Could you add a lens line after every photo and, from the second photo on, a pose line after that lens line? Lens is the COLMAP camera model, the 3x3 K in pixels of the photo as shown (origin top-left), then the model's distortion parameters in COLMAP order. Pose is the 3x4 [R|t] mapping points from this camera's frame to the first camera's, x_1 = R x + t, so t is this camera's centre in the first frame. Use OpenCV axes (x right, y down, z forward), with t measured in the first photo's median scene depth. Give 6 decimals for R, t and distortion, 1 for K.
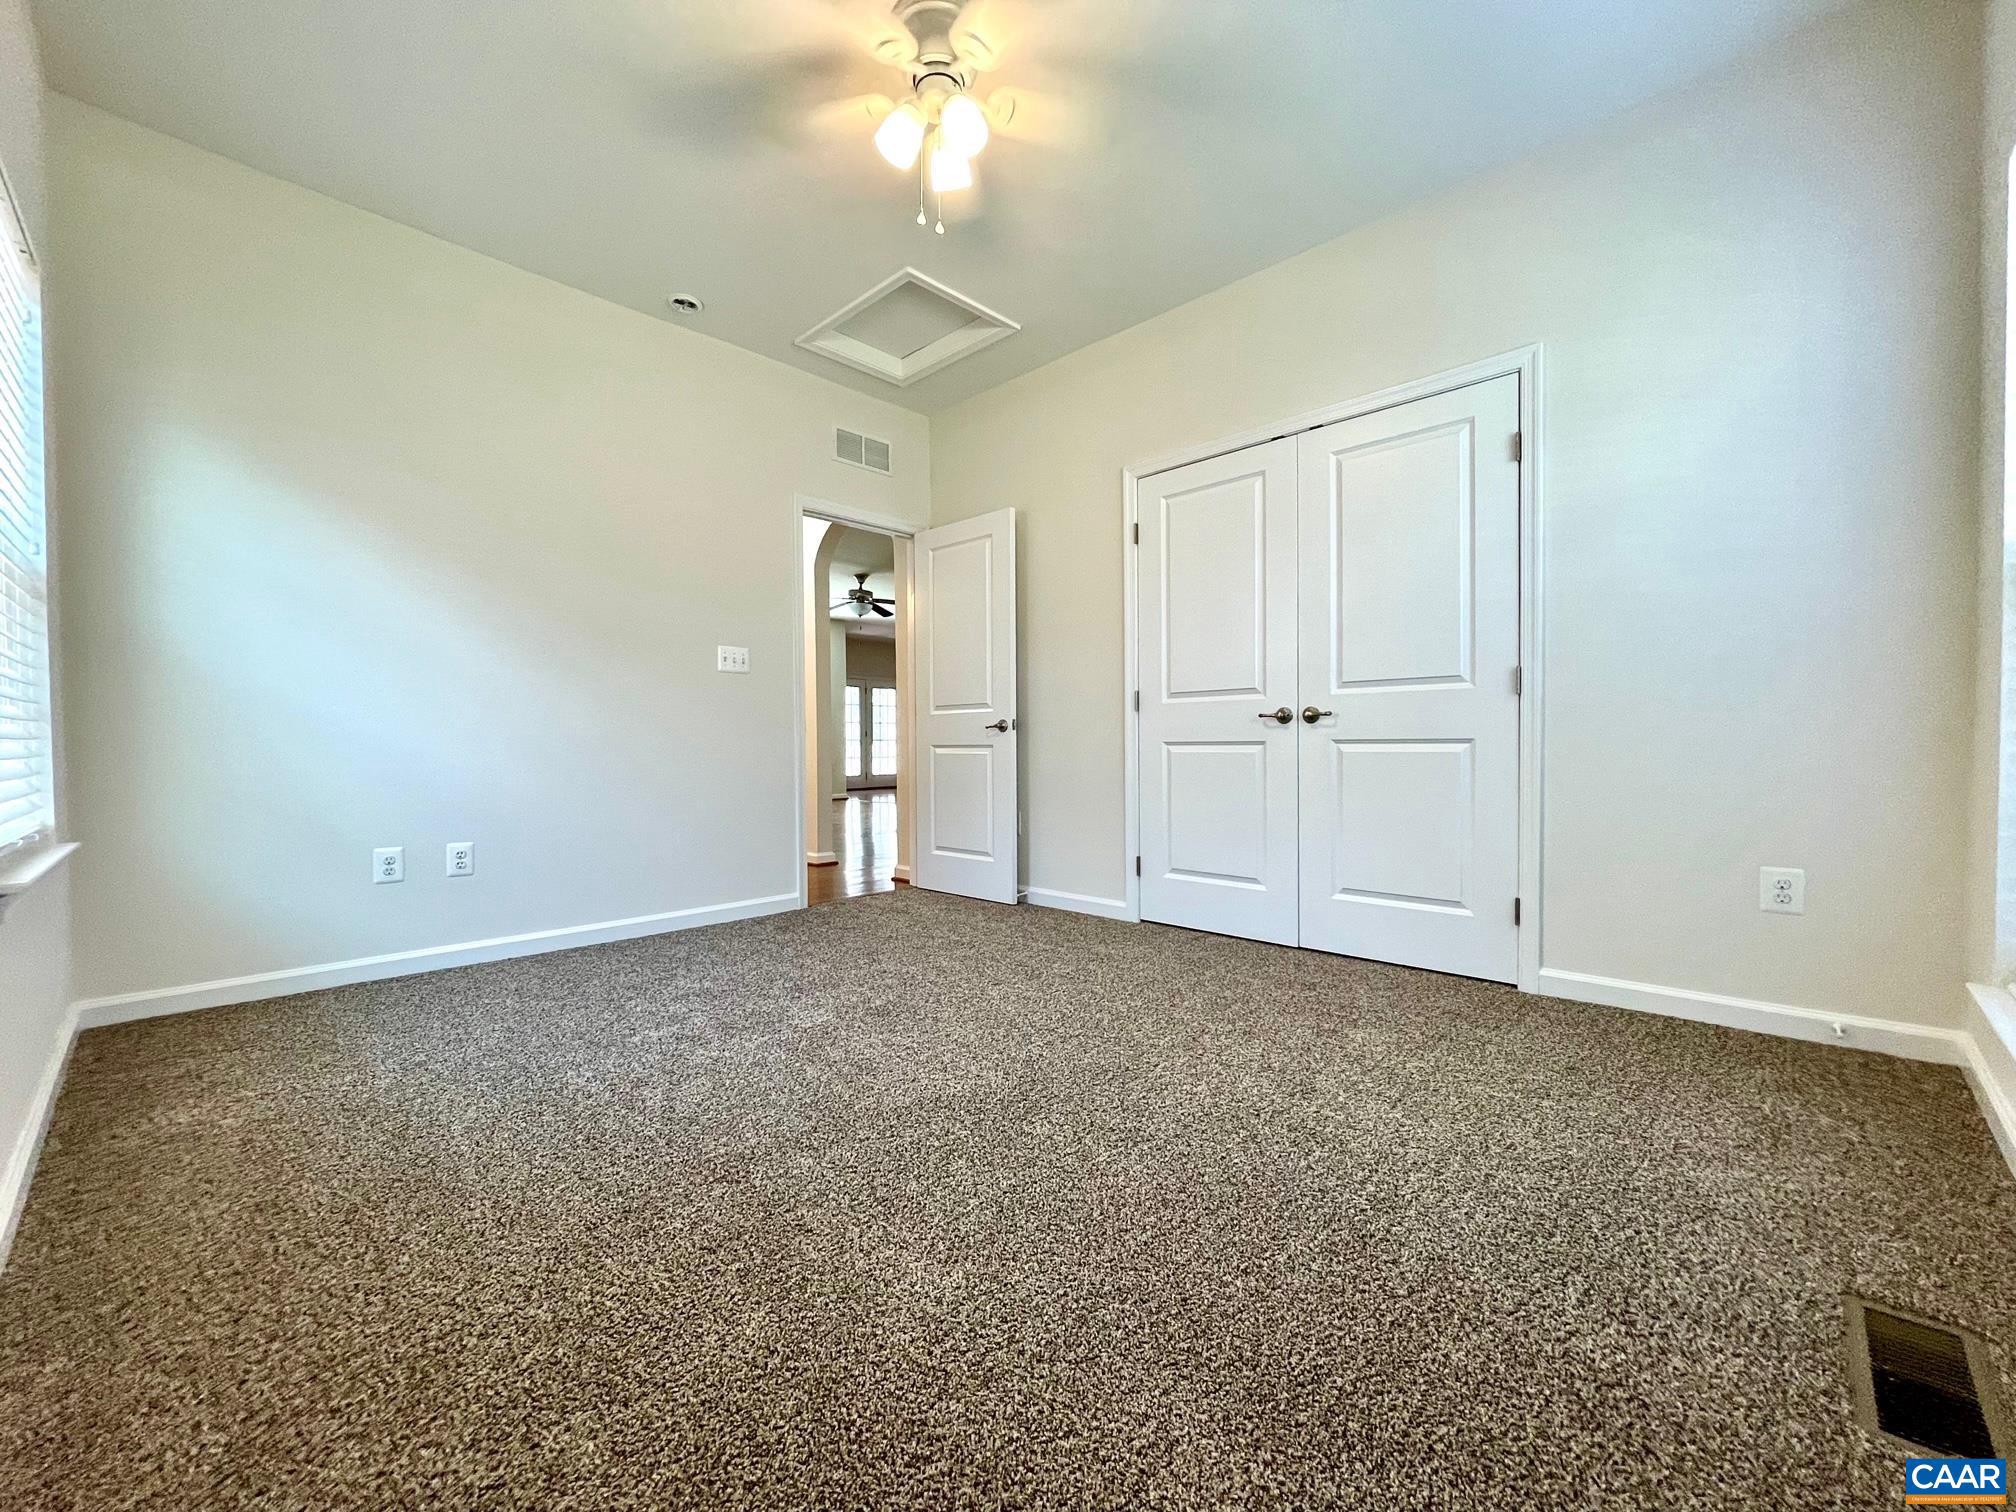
lens RADIAL K [[816.0, 0, 1014.4], [0, 816.0, 752.9], [0, 0, 1]] dist [-0.002548, 0.002460]
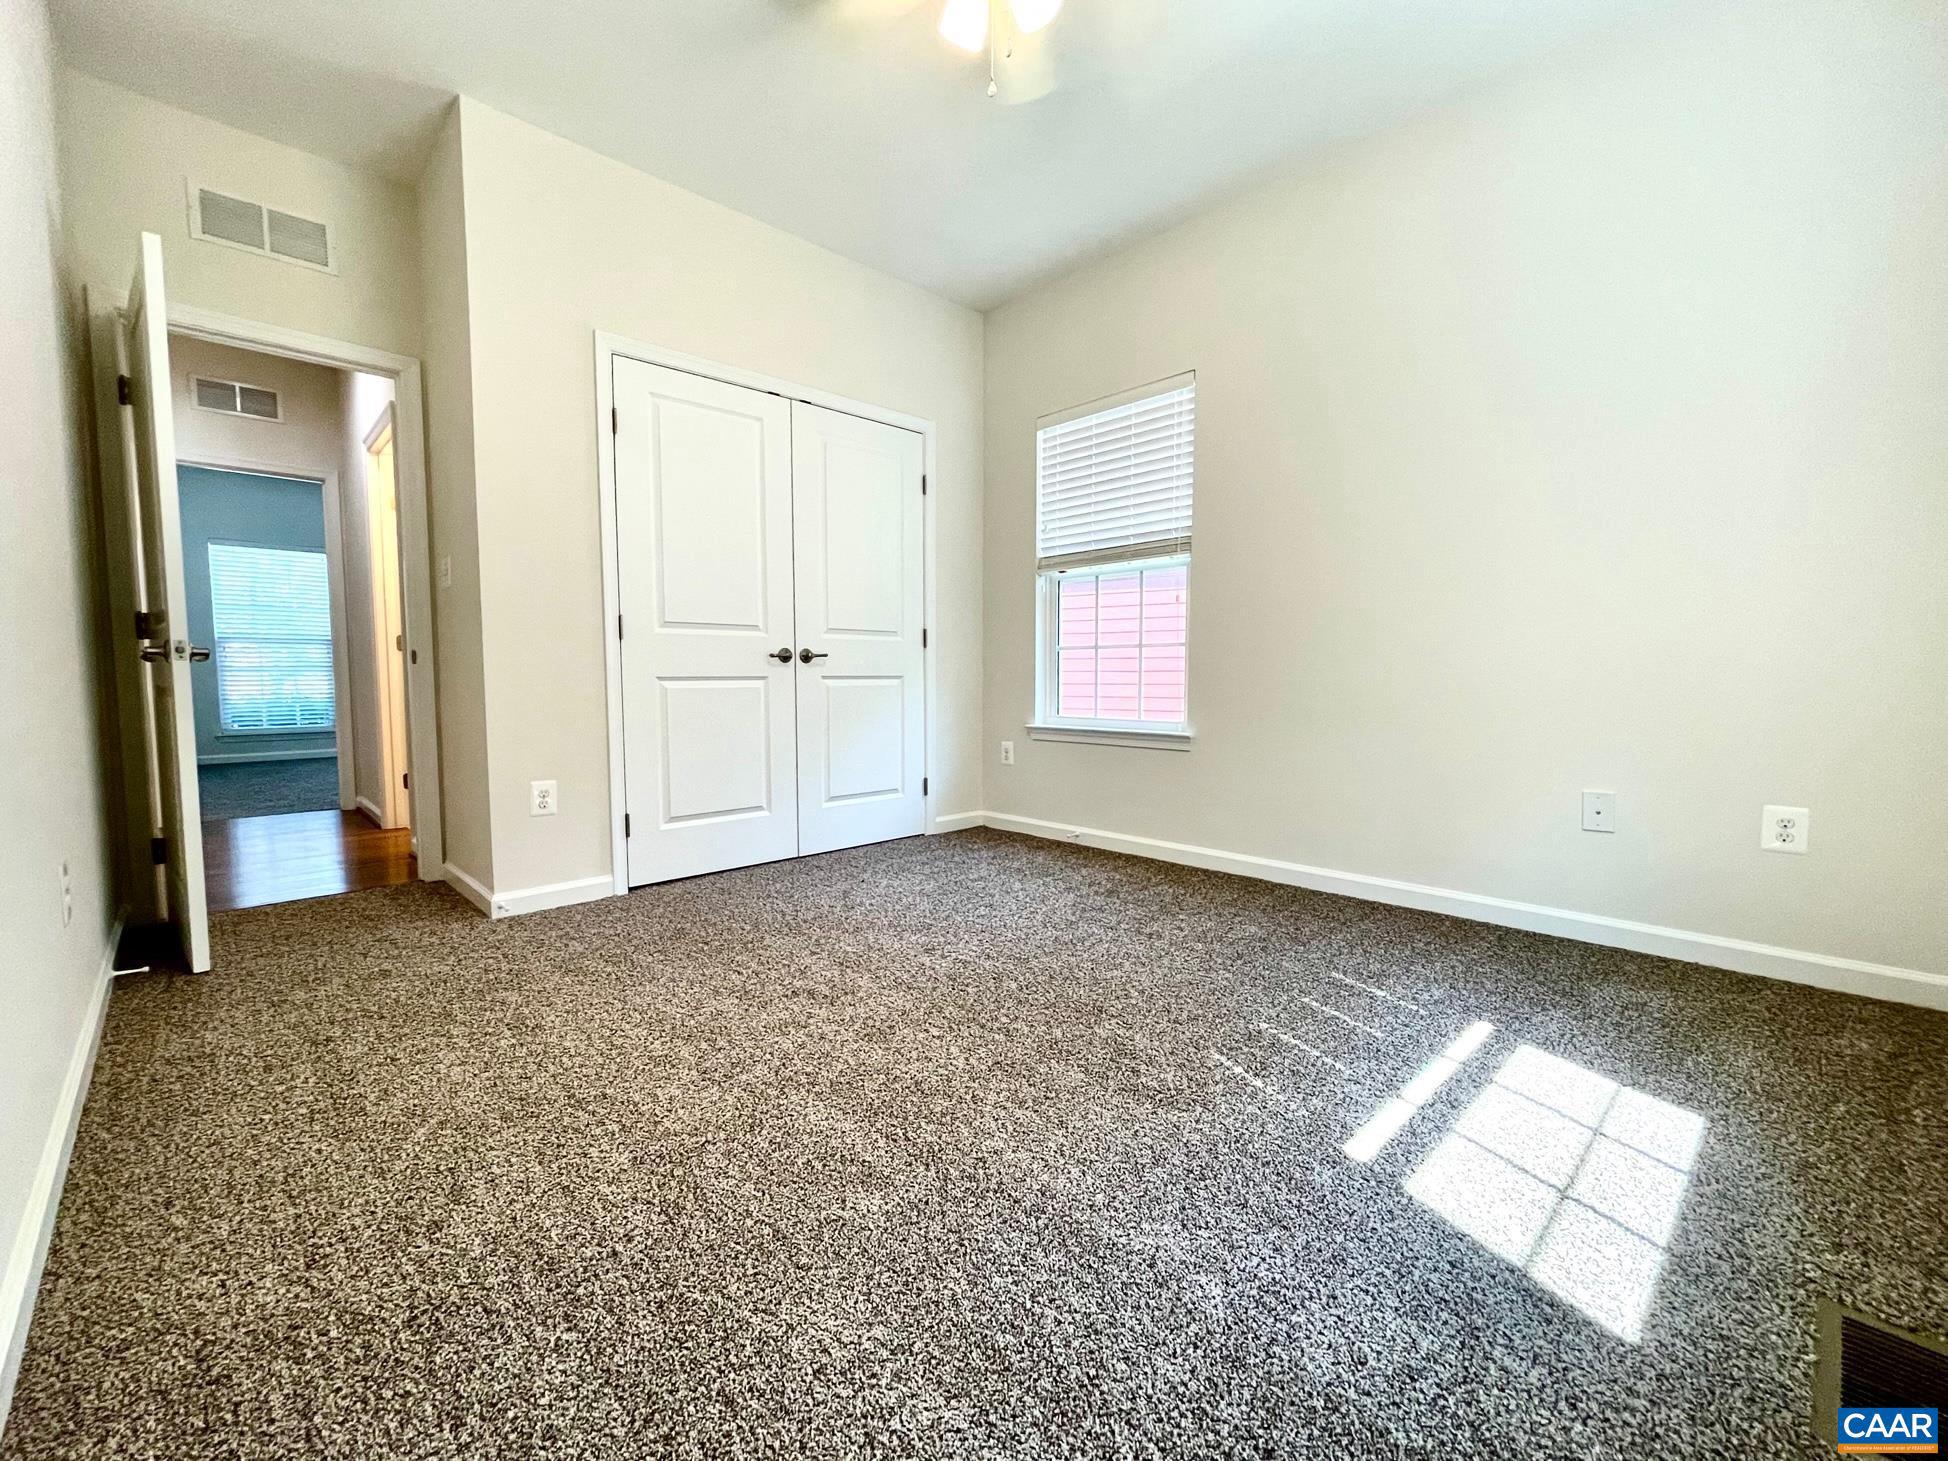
lens RADIAL K [[788.5, 0, 973.7], [0, 788.5, 730.5], [0, 0, 1]] dist [-0.002548, 0.002460]
pose [[0.003747, -0.053433, 0.998564, -0.751635], [0.023185, 0.998308, 0.053333, 0.006468], [-0.999724, 0.022951, 0.004979, 0.738682]]
